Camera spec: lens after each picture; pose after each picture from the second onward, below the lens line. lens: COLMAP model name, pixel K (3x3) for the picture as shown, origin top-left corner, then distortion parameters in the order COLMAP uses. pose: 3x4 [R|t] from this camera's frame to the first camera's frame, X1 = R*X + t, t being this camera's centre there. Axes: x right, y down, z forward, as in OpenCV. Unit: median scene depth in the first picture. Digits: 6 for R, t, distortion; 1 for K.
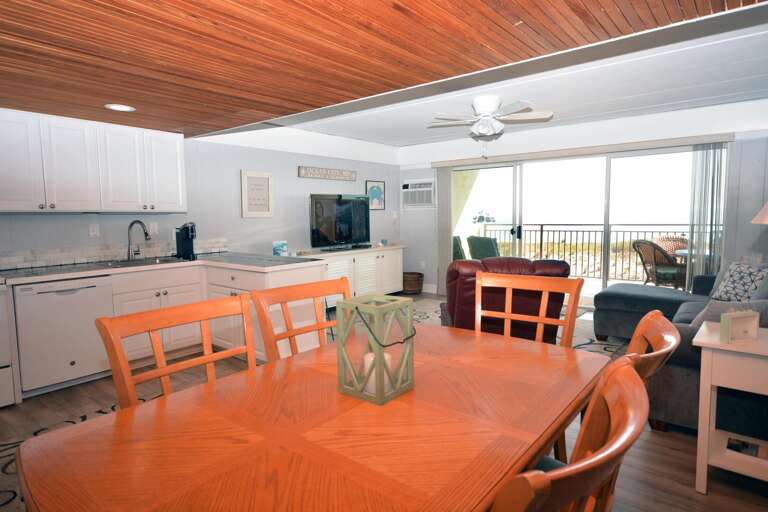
lens RADIAL K [[451.5, 0, 381.9], [0, 451.5, 252.6], [0, 0, 1]] dist [0.010638, 0.007776]
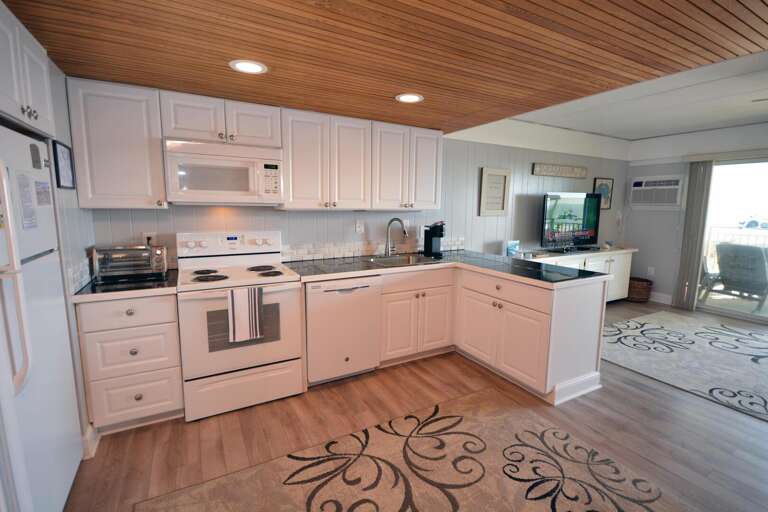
lens RADIAL K [[352.2, 0, 382.2], [0, 352.2, 254.3], [0, 0, 1]] dist [0.005588, -0.003831]
pose [[0.926456, 0.073974, -0.369062, -0.194743], [-0.054384, 0.996517, 0.063219, -0.027922], [0.372453, -0.038499, 0.927252, 0.178048]]
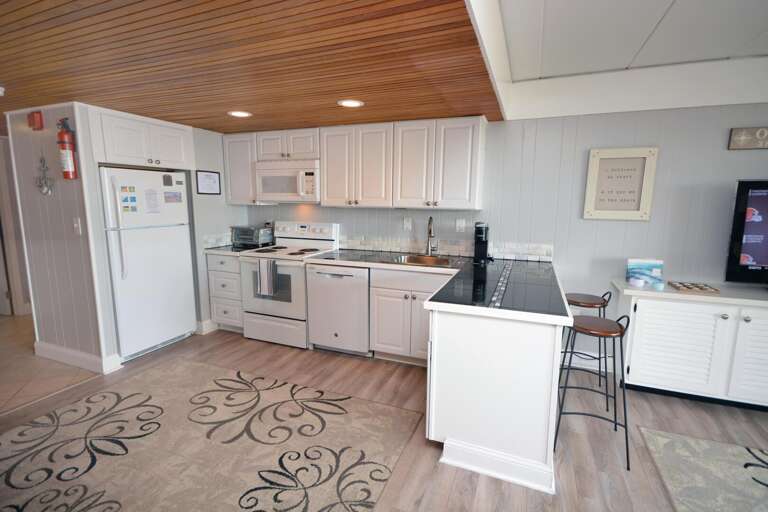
lens RADIAL K [[362.8, 0, 382.7], [0, 362.8, 255.0], [0, 0, 1]] dist [0.003019, -0.003527]
pose [[0.290140, 0.157699, -0.943901, 0.132327], [-0.094510, 0.986229, 0.135720, -0.062474], [0.952306, 0.049830, 0.301049, 0.482544]]
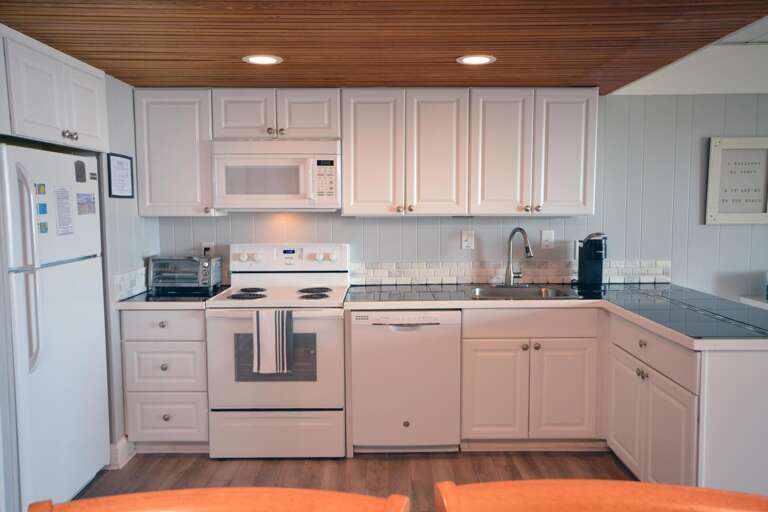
lens RADIAL K [[598.1, 0, 382.3], [0, 598.1, 254.6], [0, 0, 1]] dist [0.005524, 0.032197]
pose [[0.629662, 0.072589, -0.773470, 0.012664], [-0.069862, 0.996882, 0.036683, -0.036236], [0.773722, 0.030938, 0.632770, 0.207465]]
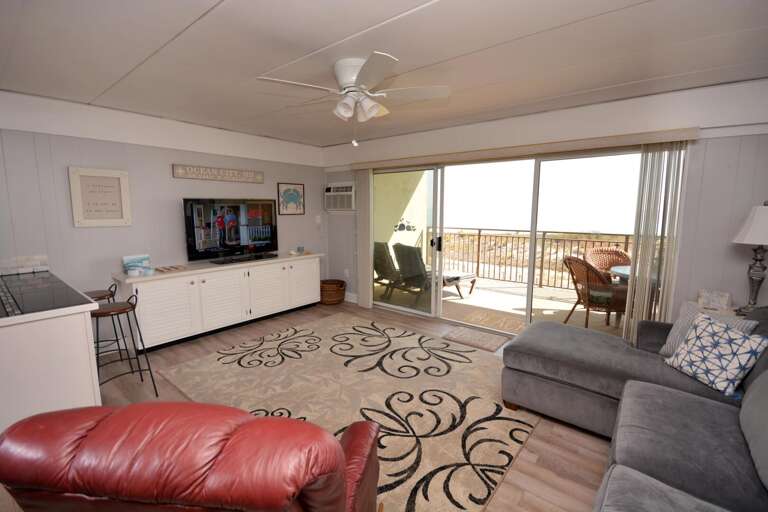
lens RADIAL K [[341.4, 0, 383.3], [0, 341.4, 254.7], [0, 0, 1]] dist [-0.001808, -0.002697]
pose [[0.999857, 0.016599, 0.003324, 0.212924], [-0.016744, 0.998624, 0.049702, -0.062043], [-0.002494, -0.049751, 0.998759, 0.359527]]
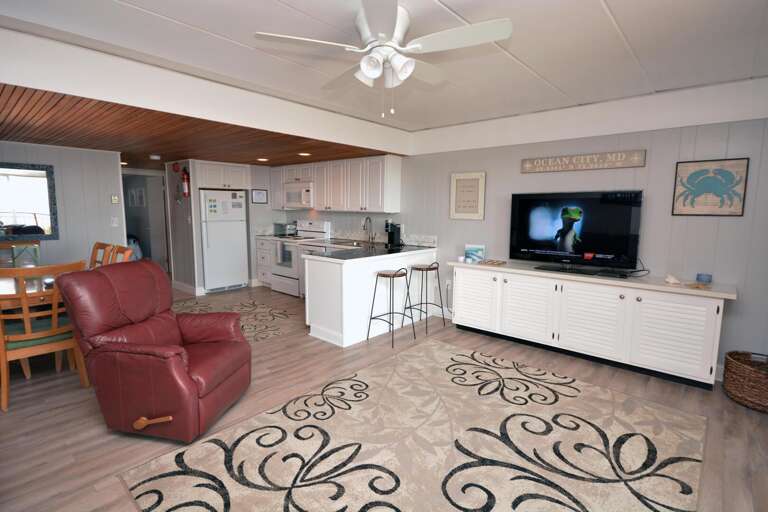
lens RADIAL K [[379.2, 0, 382.8], [0, 379.2, 254.5], [0, 0, 1]] dist [0.007132, 0.002032]
pose [[-0.041904, 0.135400, -0.989905, 0.547815], [-0.094634, 0.985783, 0.138842, -0.094050], [0.994630, 0.099496, -0.028495, 0.794280]]
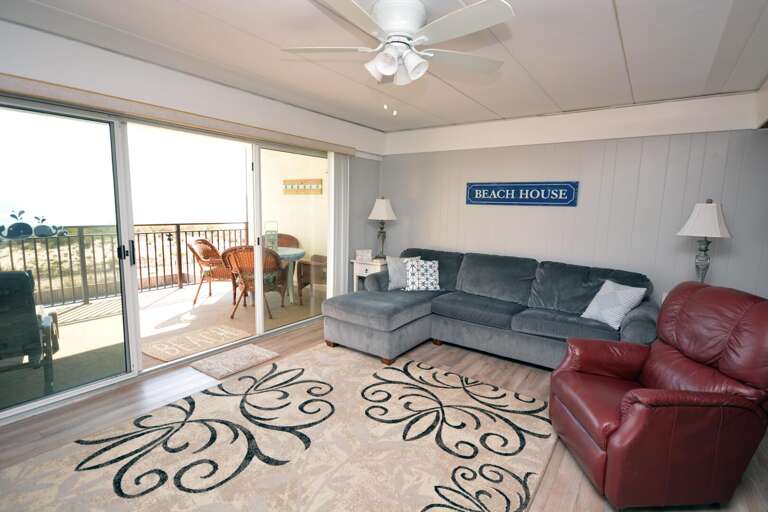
lens RADIAL K [[379.2, 0, 382.9], [0, 379.2, 251.0], [0, 0, 1]] dist [0.007132, 0.002032]
pose [[-0.060129, -0.108633, 0.992262, -0.180469], [0.062215, 0.991720, 0.112343, -0.087891], [-0.996250, 0.068489, -0.052873, 0.809446]]
